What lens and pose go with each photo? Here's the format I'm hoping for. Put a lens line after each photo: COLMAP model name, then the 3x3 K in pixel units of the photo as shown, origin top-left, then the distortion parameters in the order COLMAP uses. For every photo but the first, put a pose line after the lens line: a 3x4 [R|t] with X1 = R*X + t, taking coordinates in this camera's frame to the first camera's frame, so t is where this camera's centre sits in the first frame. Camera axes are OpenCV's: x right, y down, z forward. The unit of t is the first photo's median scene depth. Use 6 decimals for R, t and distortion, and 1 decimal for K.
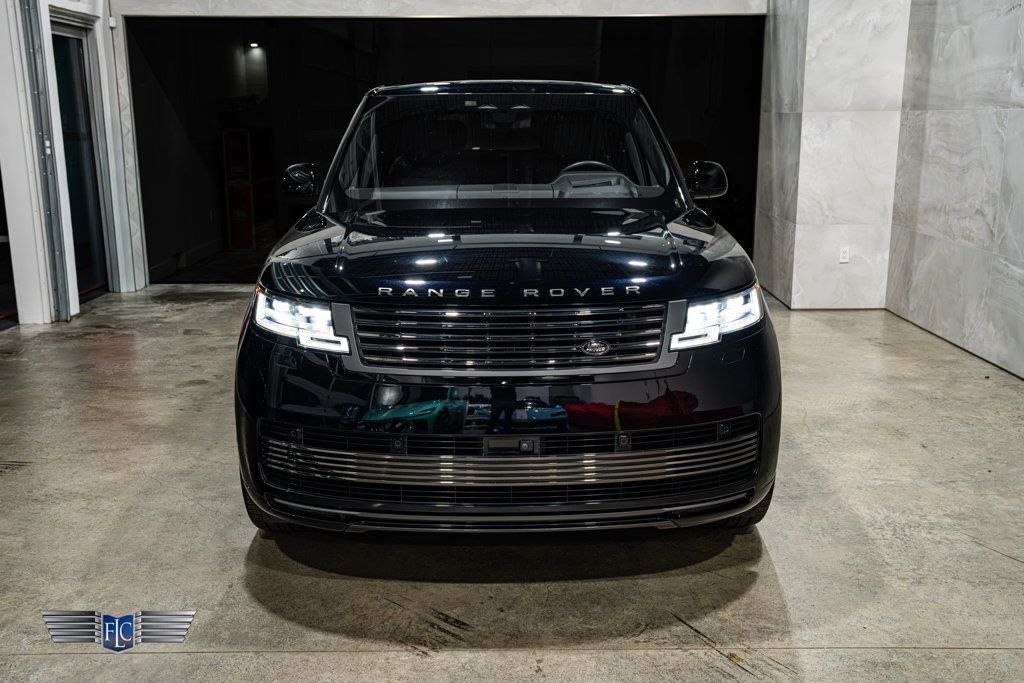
lens RADIAL K [[1014.4, 0, 511.1], [0, 1014.4, 343.5], [0, 0, 1]] dist [0.003114, 0.096320]
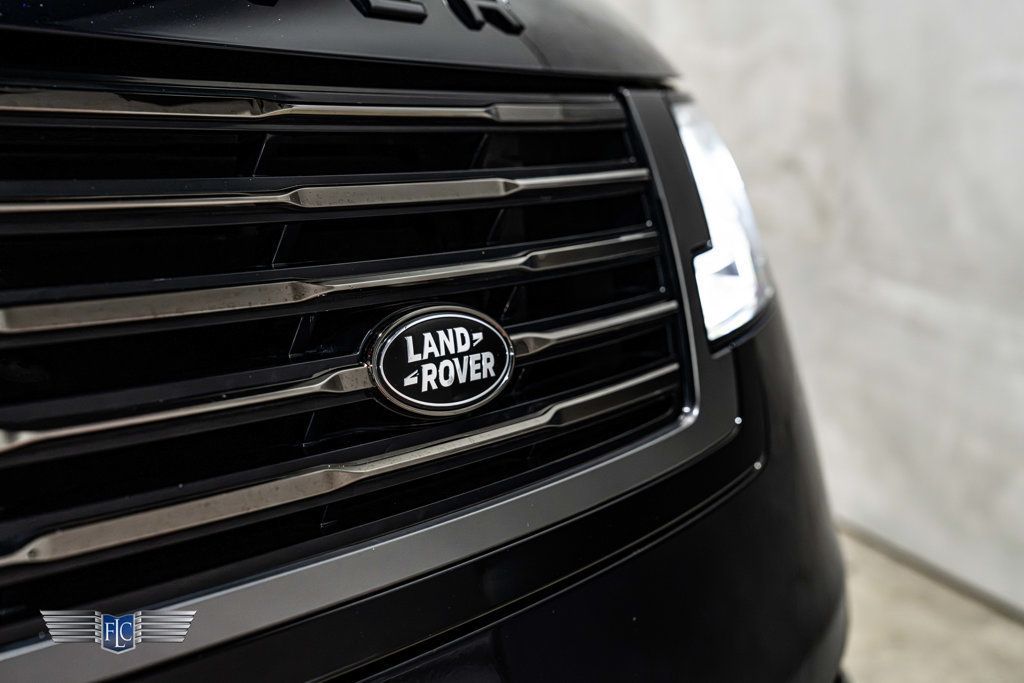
lens RADIAL K [[1351.2, 0, 512.0], [0, 1351.2, 341.5], [0, 0, 1]] dist [0.200557, -0.009966]
pose [[0.952068, -0.011160, 0.305684, 0.159488], [0.032527, 0.997362, -0.064896, -0.019824], [-0.304153, 0.071728, 0.949919, 0.458907]]
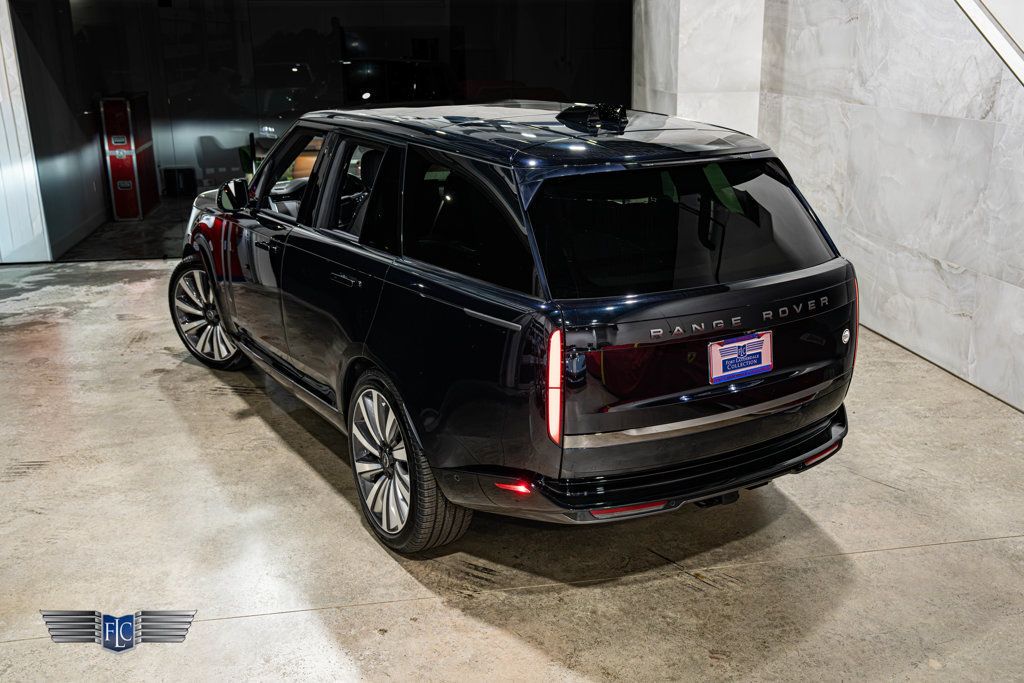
lens RADIAL K [[1027.0, 0, 532.6], [0, 1027.0, 342.3], [0, 0, 1]] dist [0.001192, 0.018498]
pose [[0.983813, -0.055452, 0.170403, -0.090082], [0.043826, 0.996495, 0.071250, -0.045771], [-0.173757, -0.062628, 0.982795, -0.120539]]
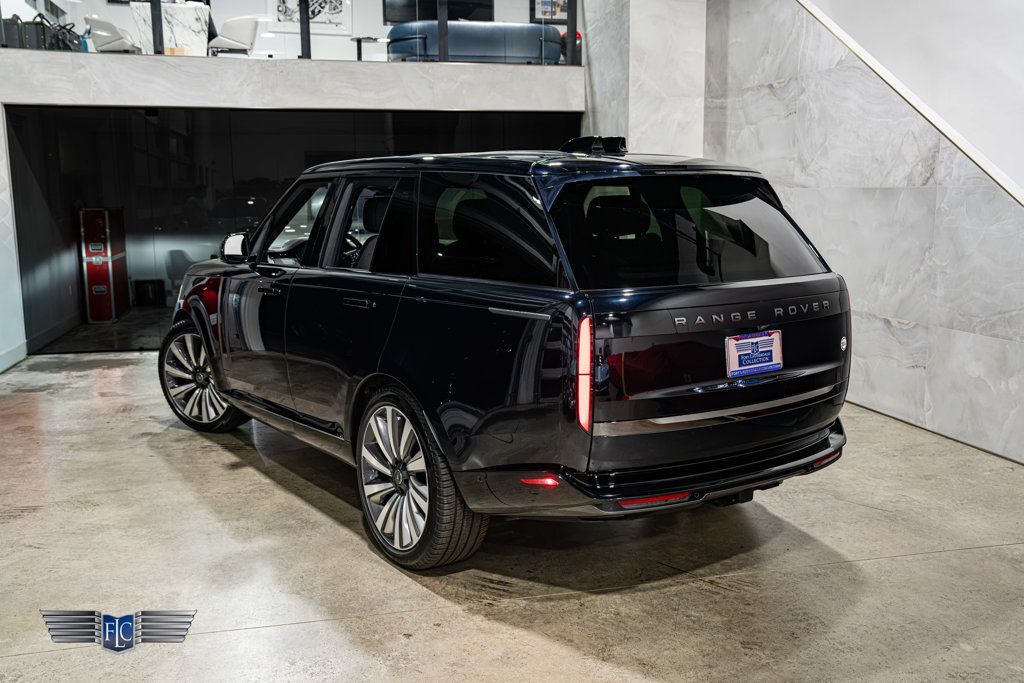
lens RADIAL K [[955.6, 0, 511.4], [0, 955.6, 344.8], [0, 0, 1]] dist [0.001829, 0.033147]
pose [[0.972755, -0.040487, 0.228271, -0.137002], [0.055285, 0.996737, -0.058806, 0.020968], [-0.225145, 0.069824, 0.971820, -0.089331]]
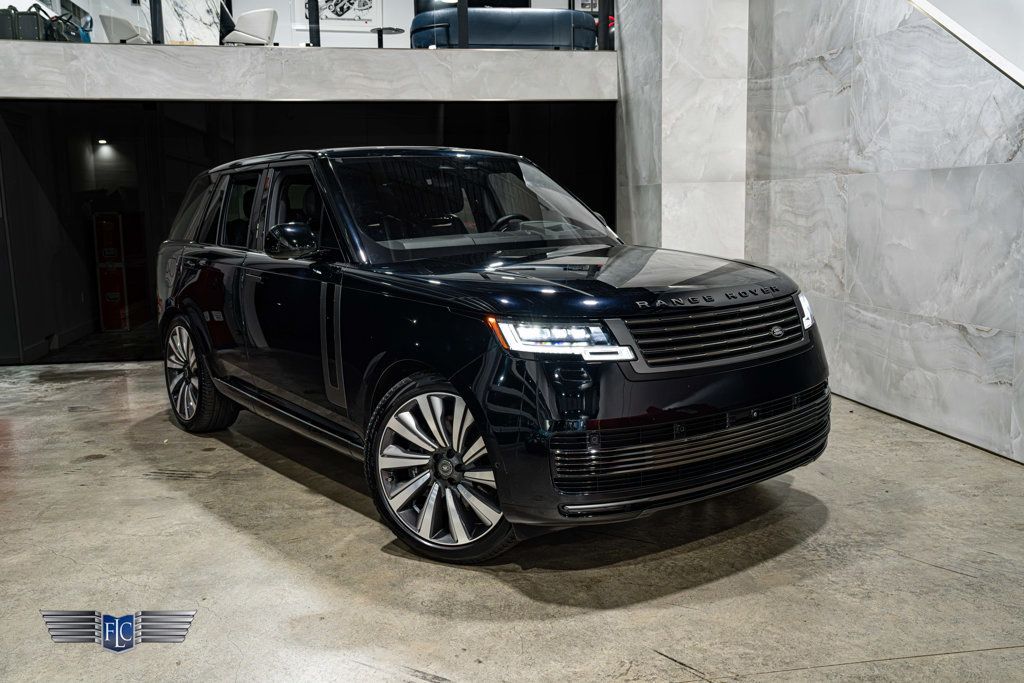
lens RADIAL K [[937.7, 0, 514.5], [0, 937.7, 340.8], [0, 0, 1]] dist [-0.023031, 0.088973]
pose [[0.985348, -0.036601, 0.166582, -0.052075], [0.049874, 0.995844, -0.076207, 0.013624], [-0.163101, 0.083399, 0.983078, 0.045285]]
